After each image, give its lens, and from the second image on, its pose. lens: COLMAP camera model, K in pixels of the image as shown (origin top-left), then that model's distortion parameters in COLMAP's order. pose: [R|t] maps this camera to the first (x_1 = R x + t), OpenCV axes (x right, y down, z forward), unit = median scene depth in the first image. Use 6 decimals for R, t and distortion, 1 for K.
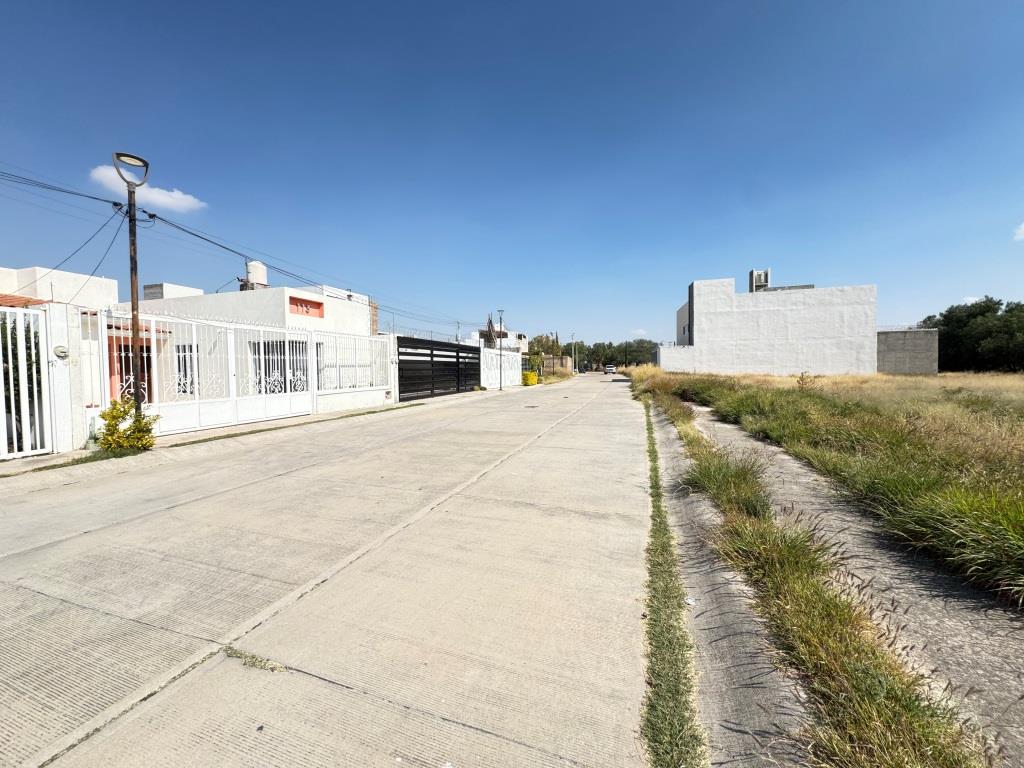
lens RADIAL K [[407.8, 0, 512.0], [0, 407.8, 384.0], [0, 0, 1]] dist [-0.001263, 0.000115]
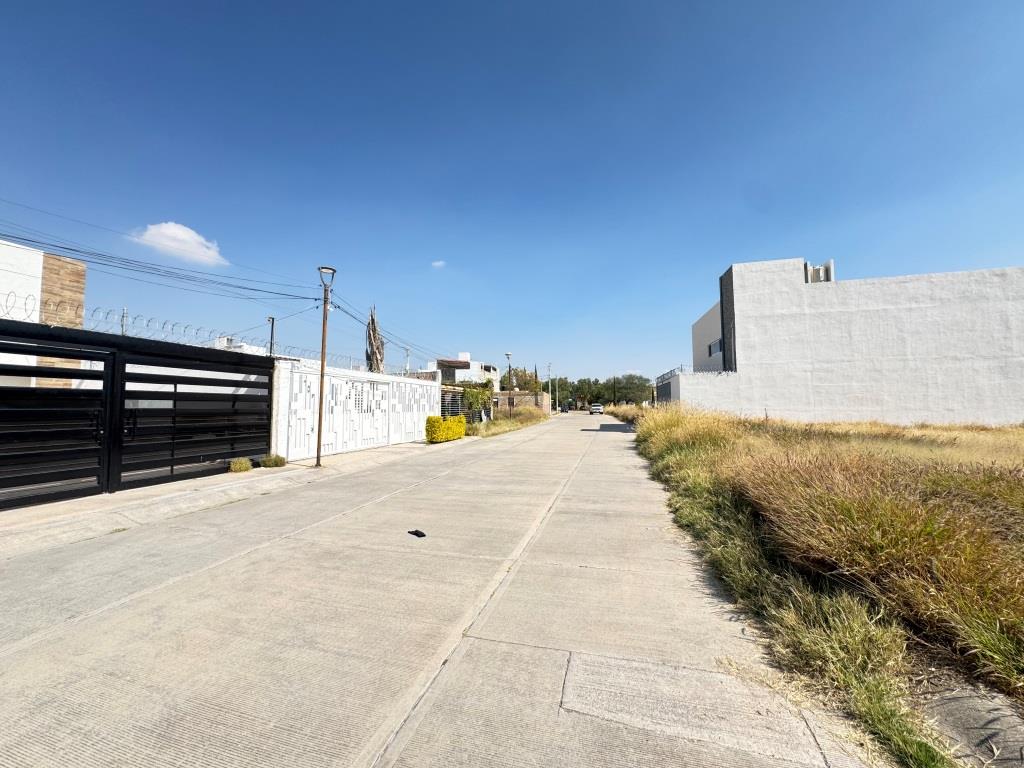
lens RADIAL K [[407.8, 0, 512.0], [0, 407.8, 384.0], [0, 0, 1]] dist [-0.001263, 0.000115]
pose [[0.999481, 0.008055, 0.031186, 0.383764], [-0.005148, 0.995727, -0.092198, -0.076687], [-0.031795, 0.091989, 0.995252, 1.581868]]
